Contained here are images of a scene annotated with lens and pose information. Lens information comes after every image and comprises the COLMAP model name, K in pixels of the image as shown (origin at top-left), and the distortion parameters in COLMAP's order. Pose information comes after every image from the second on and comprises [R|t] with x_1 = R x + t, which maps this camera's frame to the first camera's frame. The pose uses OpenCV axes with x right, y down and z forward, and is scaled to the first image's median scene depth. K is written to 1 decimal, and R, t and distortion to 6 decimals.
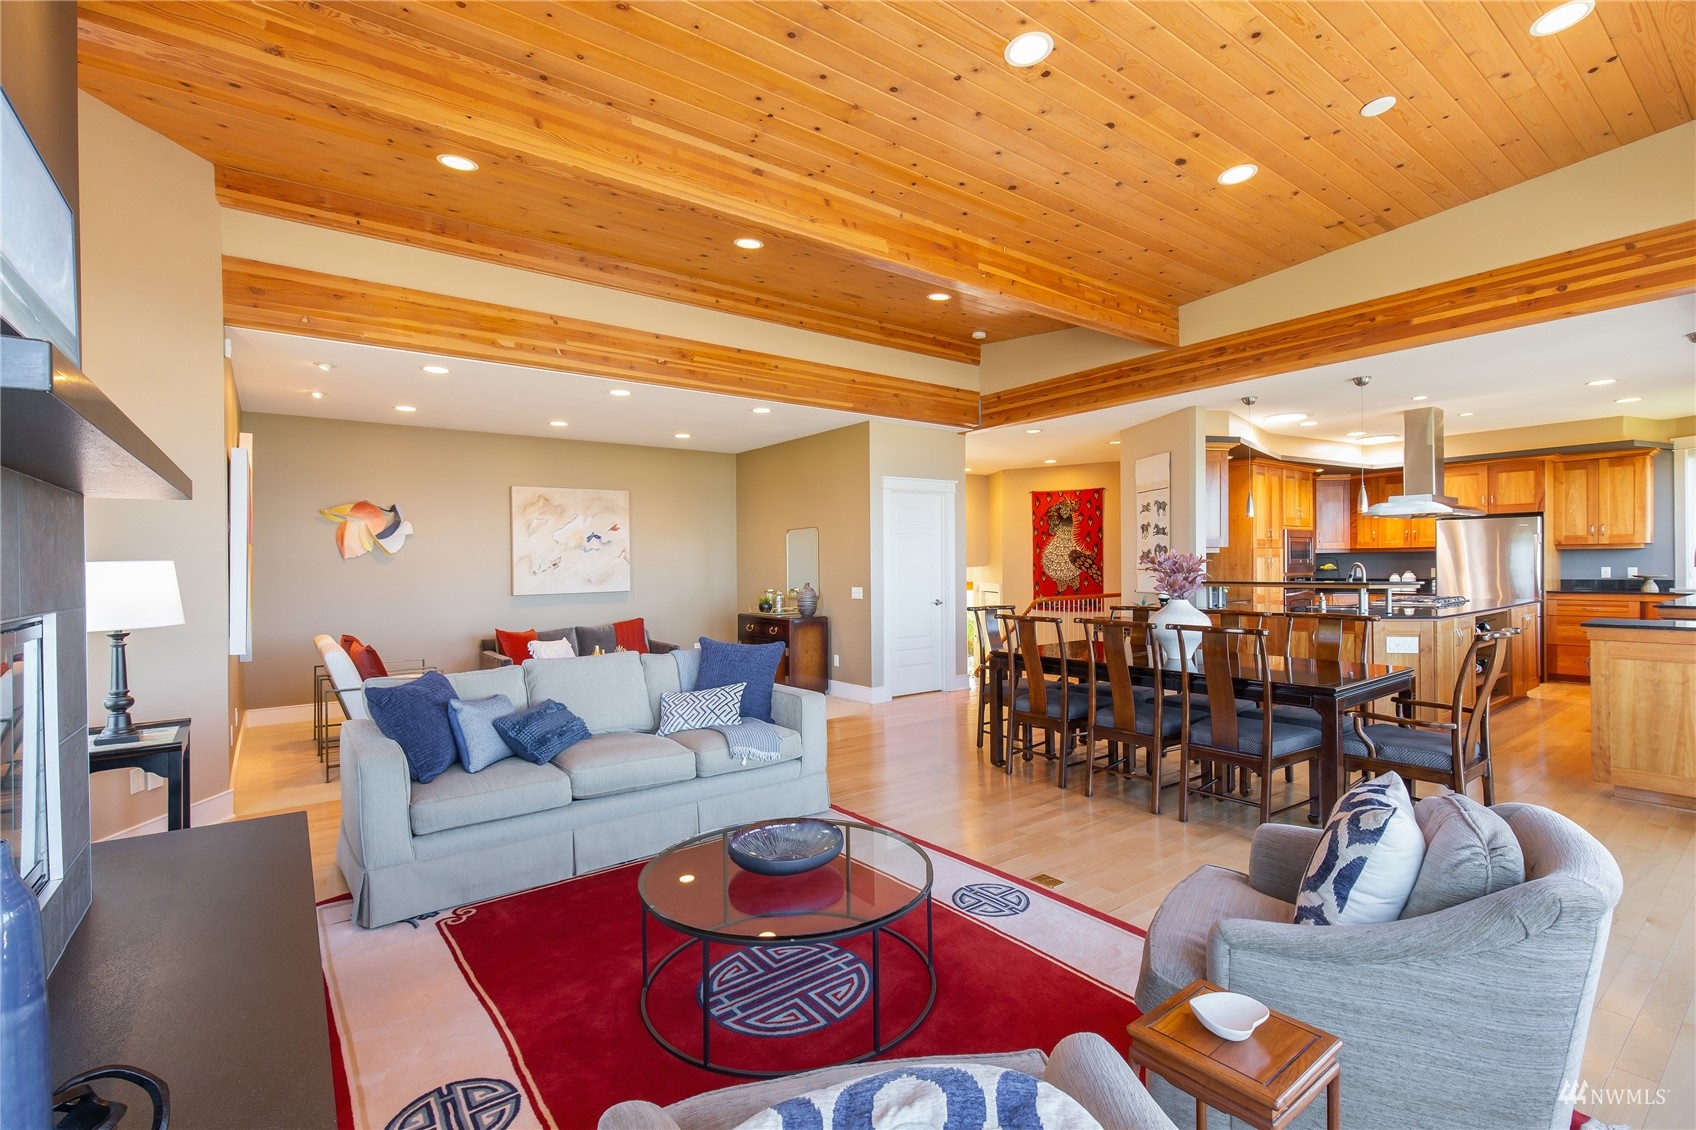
lens RADIAL K [[768.6, 0, 846.6], [0, 768.6, 568.4], [0, 0, 1]] dist [0.004206, 0.002166]
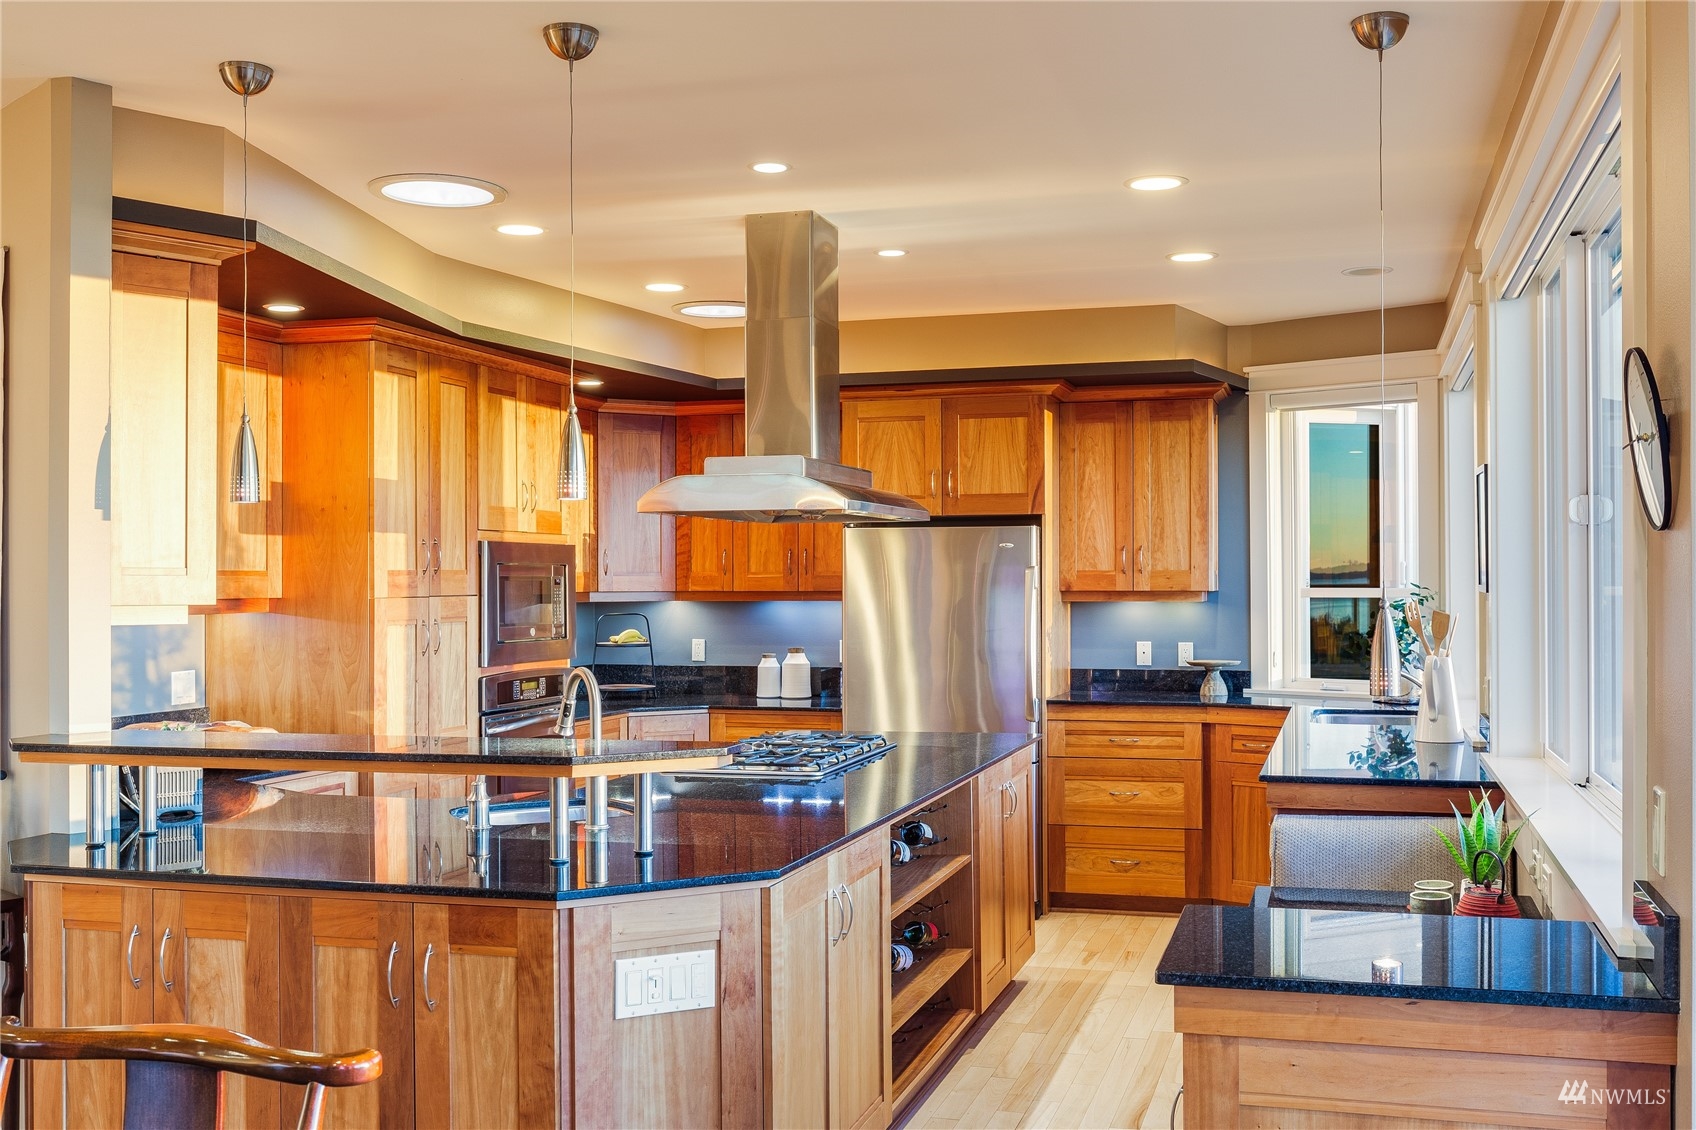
lens RADIAL K [[1657.0, 0, 848.3], [0, 1657.0, 567.3], [0, 0, 1]] dist [0.012999, 0.000000]
pose [[0.815017, 0.013361, 0.579283, 0.291658], [-0.002298, 0.999801, -0.019827, -0.026801], [-0.579432, 0.014829, 0.814885, 0.323372]]
